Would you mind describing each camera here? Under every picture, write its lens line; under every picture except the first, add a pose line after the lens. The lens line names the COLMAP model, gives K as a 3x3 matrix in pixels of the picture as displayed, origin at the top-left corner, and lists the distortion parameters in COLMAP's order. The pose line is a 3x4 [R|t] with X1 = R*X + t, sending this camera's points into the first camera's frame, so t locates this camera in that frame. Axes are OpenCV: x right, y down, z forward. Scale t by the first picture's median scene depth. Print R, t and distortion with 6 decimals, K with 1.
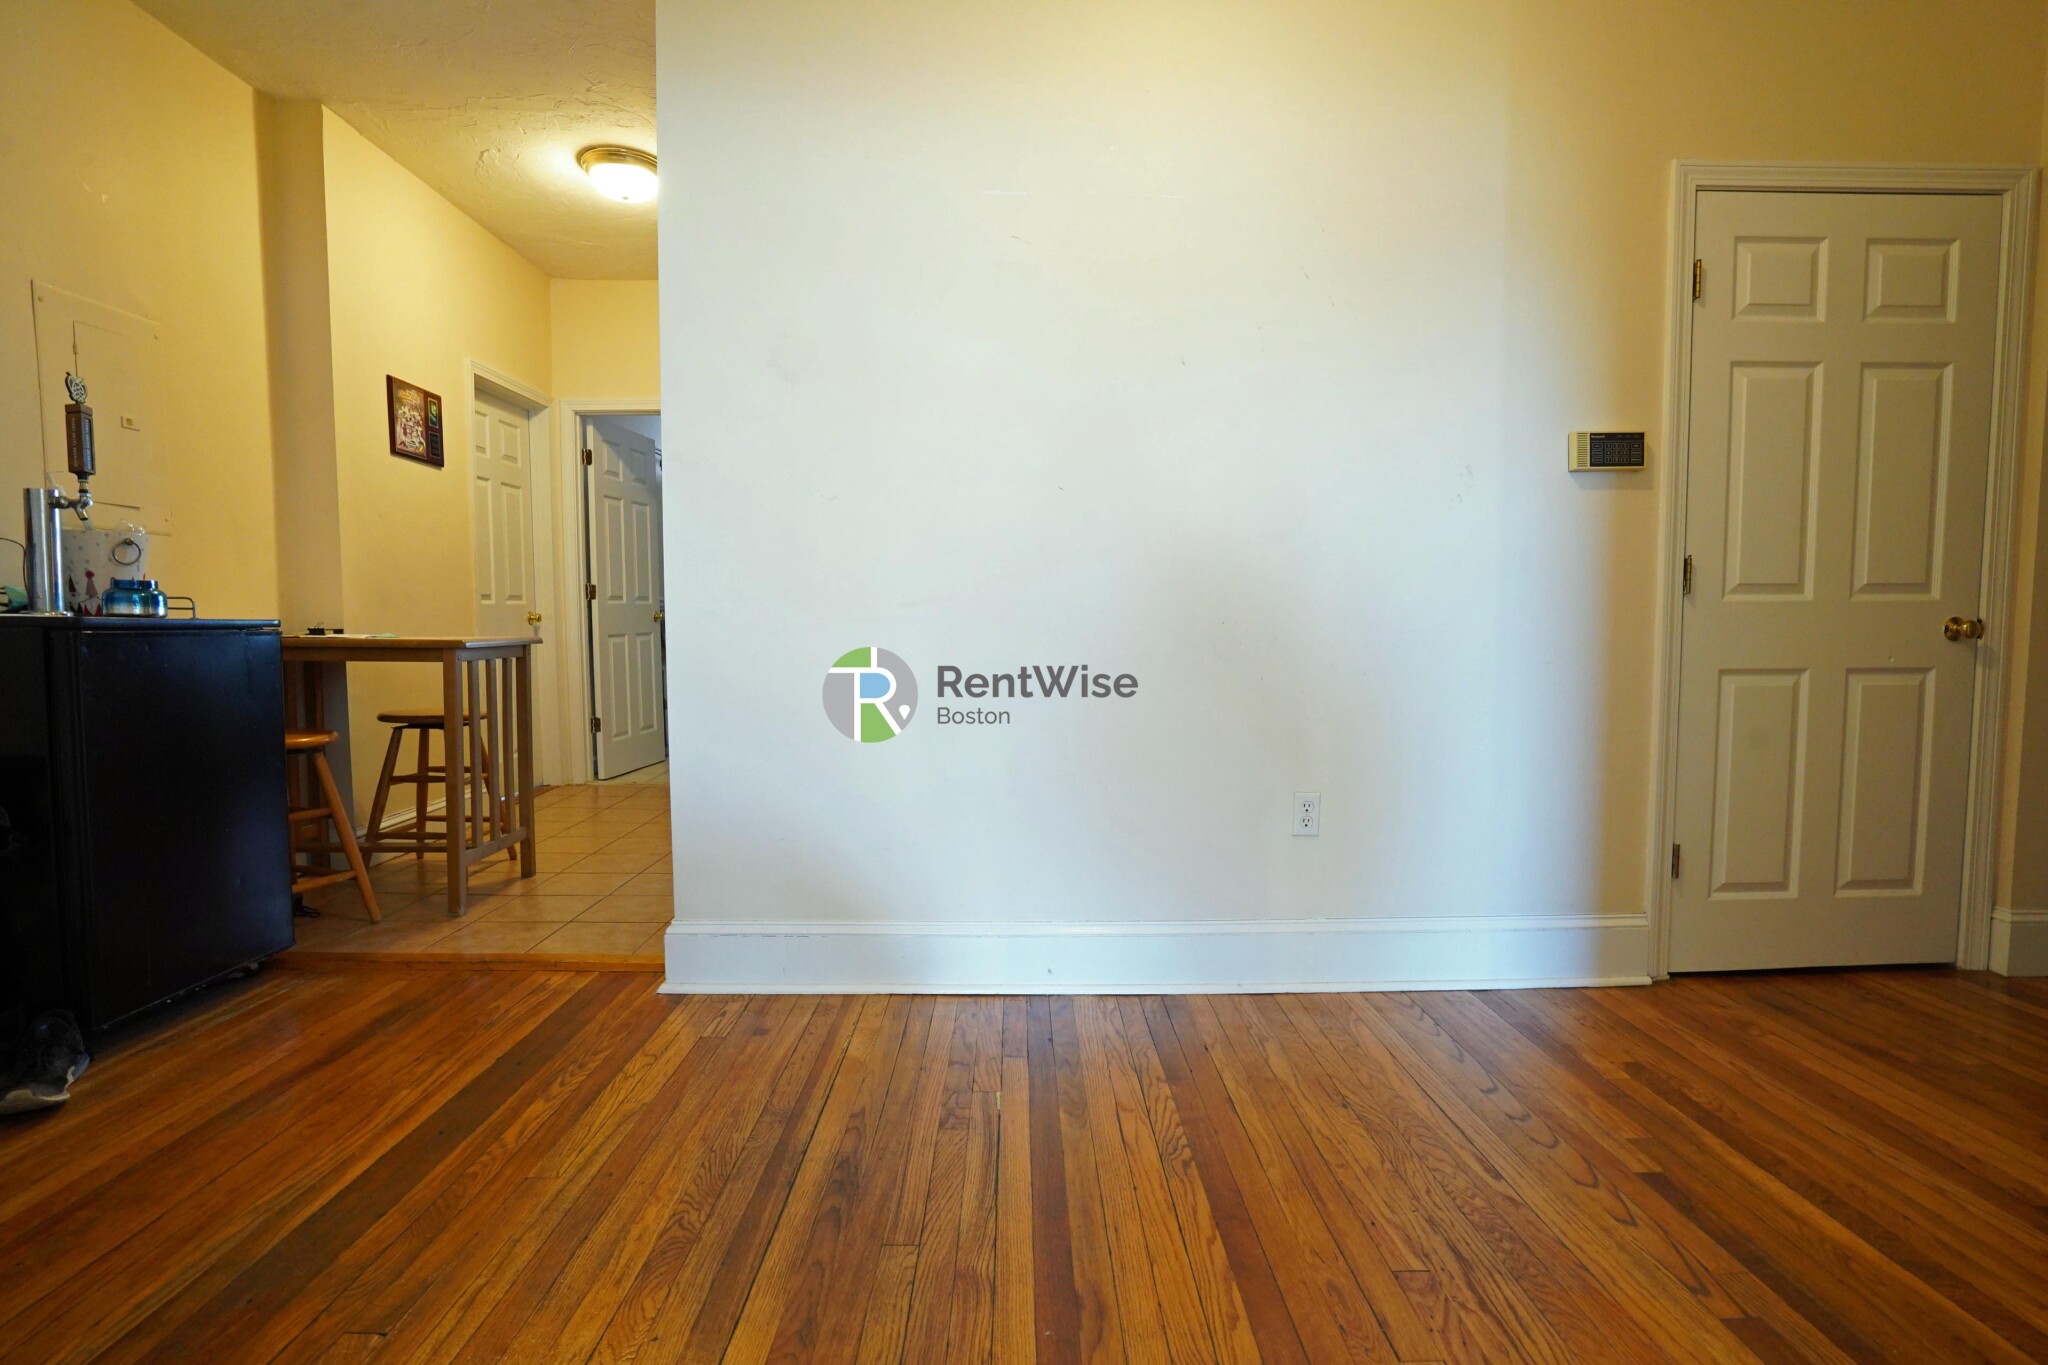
lens RADIAL K [[956.1, 0, 1041.5], [0, 956.1, 677.7], [0, 0, 1]] dist [-0.039690, 0.013102]
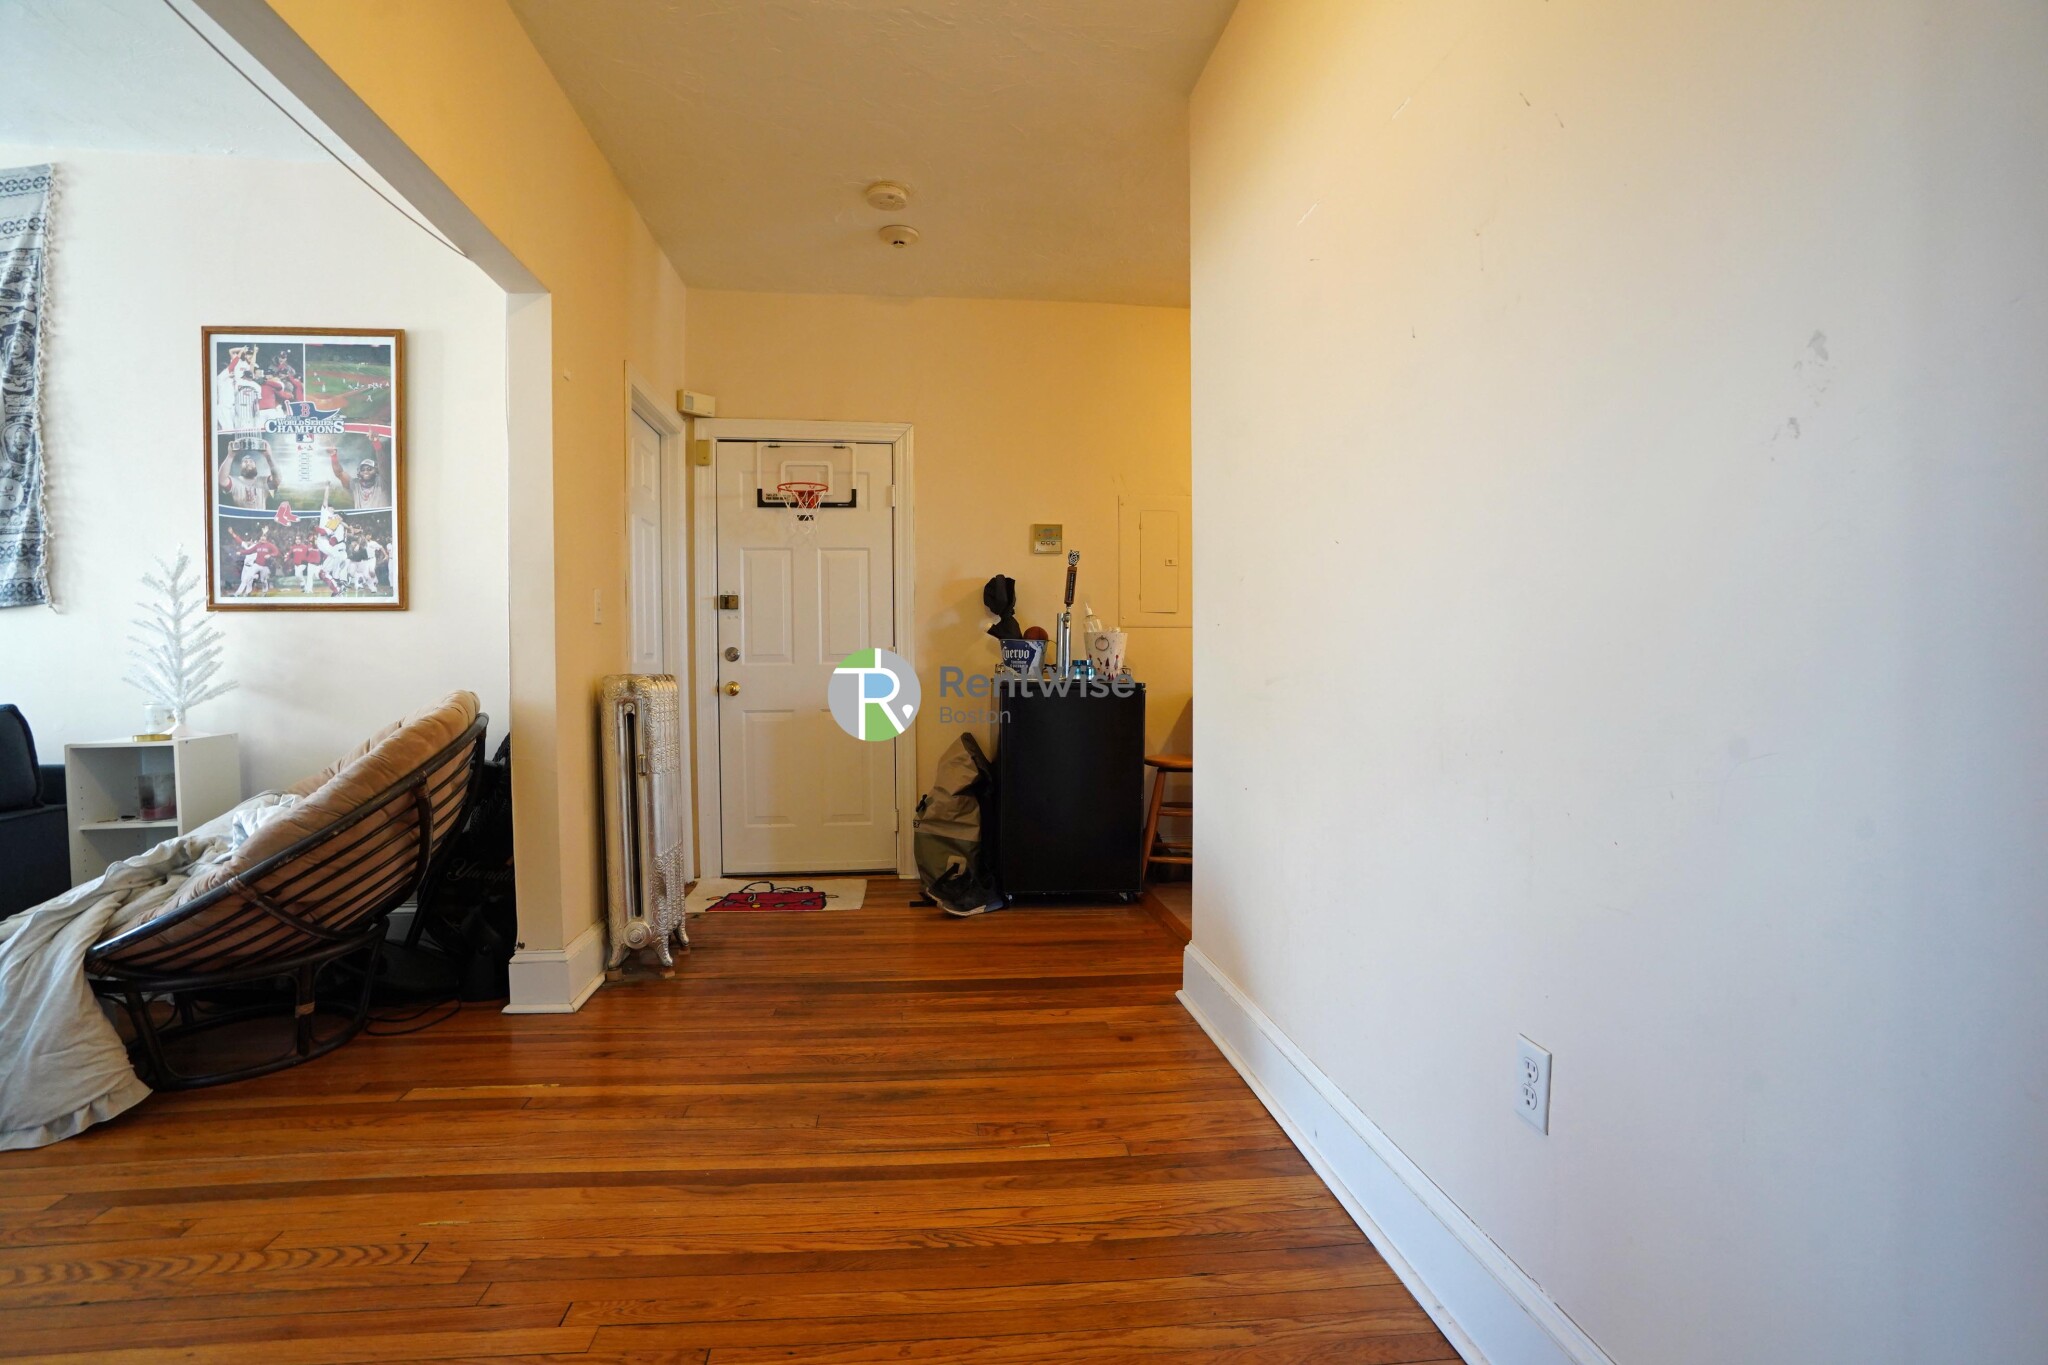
lens RADIAL K [[956.1, 0, 1022.3], [0, 956.1, 691.8], [0, 0, 1]] dist [-0.039690, 0.013102]
pose [[0.088440, 0.021981, -0.995839, 0.965646], [-0.054349, 0.998374, 0.017210, -0.079648], [0.994598, 0.052601, 0.089491, 0.831431]]
